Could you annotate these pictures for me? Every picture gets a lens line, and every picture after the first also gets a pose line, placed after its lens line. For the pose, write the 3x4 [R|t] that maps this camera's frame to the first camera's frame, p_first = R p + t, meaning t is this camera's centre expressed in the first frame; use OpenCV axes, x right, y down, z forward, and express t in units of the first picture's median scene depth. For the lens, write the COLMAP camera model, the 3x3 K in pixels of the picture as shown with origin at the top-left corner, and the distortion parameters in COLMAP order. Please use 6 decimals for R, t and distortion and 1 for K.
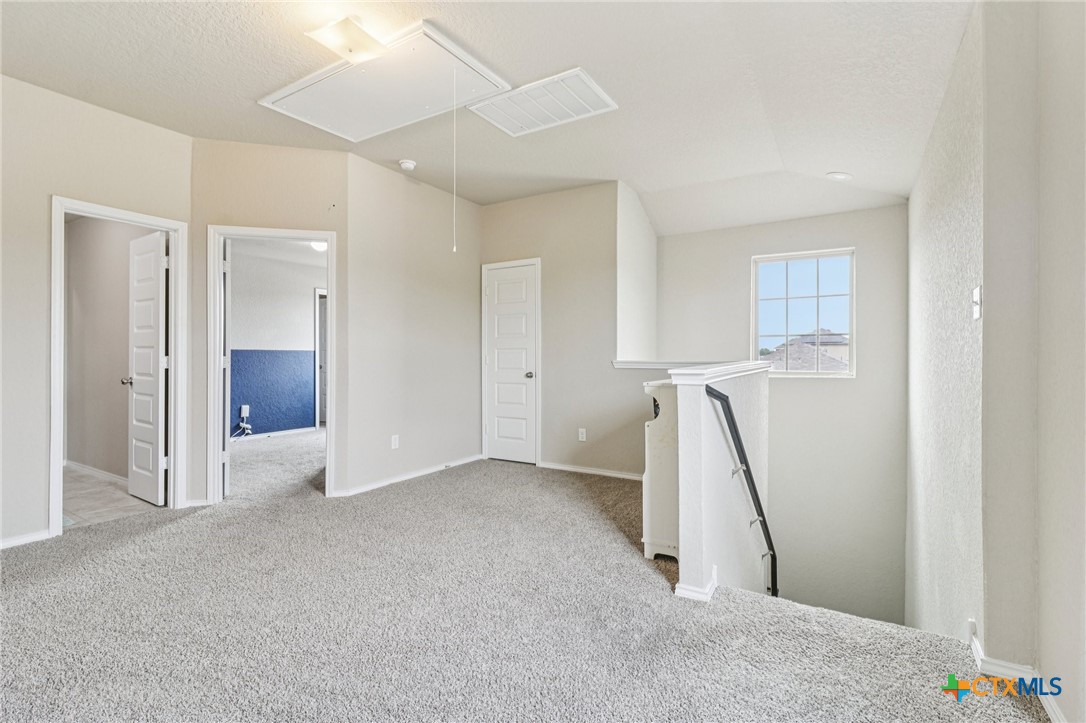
lens RADIAL K [[505.4, 0, 545.7], [0, 505.4, 357.1], [0, 0, 1]] dist [-0.000302, 0.000161]
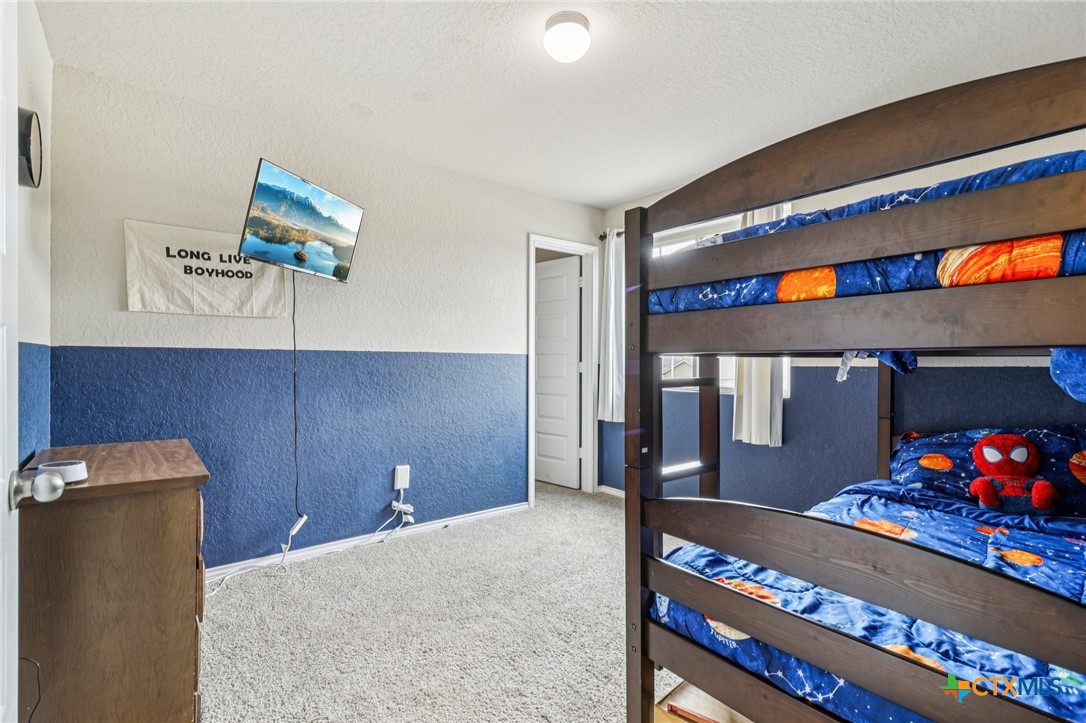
lens RADIAL K [[505.4, 0, 541.8], [0, 505.4, 360.4], [0, 0, 1]] dist [-0.000302, 0.000161]
pose [[0.941428, 0.007693, -0.337127, -0.303854], [-0.008874, 0.999959, -0.001963, -0.006075], [0.337098, 0.004840, 0.941457, 0.584528]]
